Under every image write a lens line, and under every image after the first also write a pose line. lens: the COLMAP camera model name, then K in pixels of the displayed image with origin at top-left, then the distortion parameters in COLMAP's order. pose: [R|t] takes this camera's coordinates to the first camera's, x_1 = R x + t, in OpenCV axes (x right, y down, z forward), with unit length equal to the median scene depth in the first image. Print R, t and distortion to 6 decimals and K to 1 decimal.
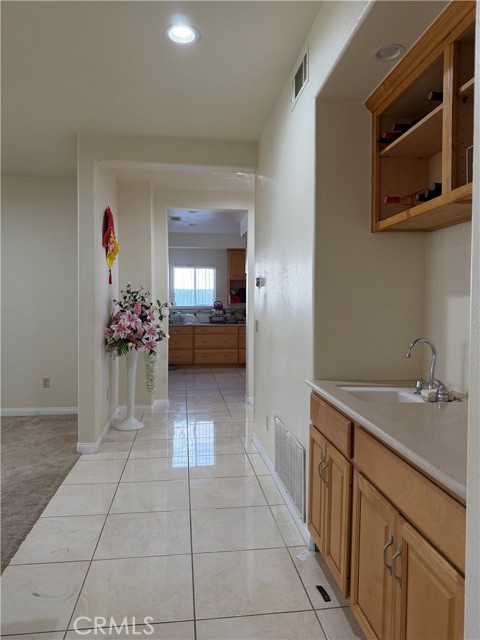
lens RADIAL K [[448.3, 0, 239.8], [0, 448.3, 320.2], [0, 0, 1]] dist [0.029863, -0.045378]
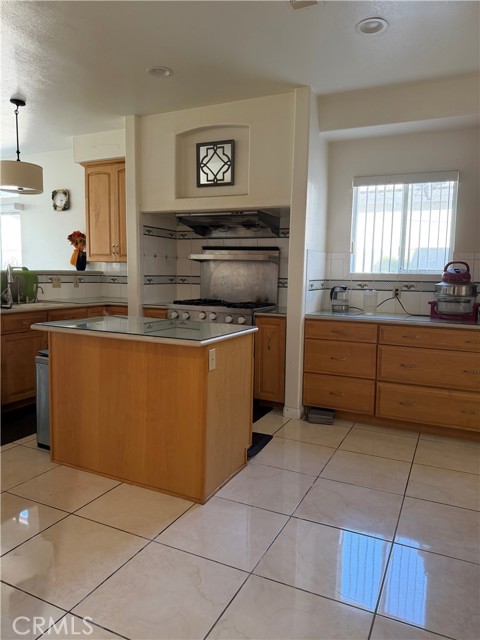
lens RADIAL K [[448.3, 0, 239.7], [0, 448.3, 322.2], [0, 0, 1]] dist [0.029863, -0.045378]
pose [[0.838441, 0.078295, -0.539339, 0.006643], [-0.045564, 0.996233, 0.073788, -0.011120], [0.543084, -0.037293, 0.838849, 0.577915]]
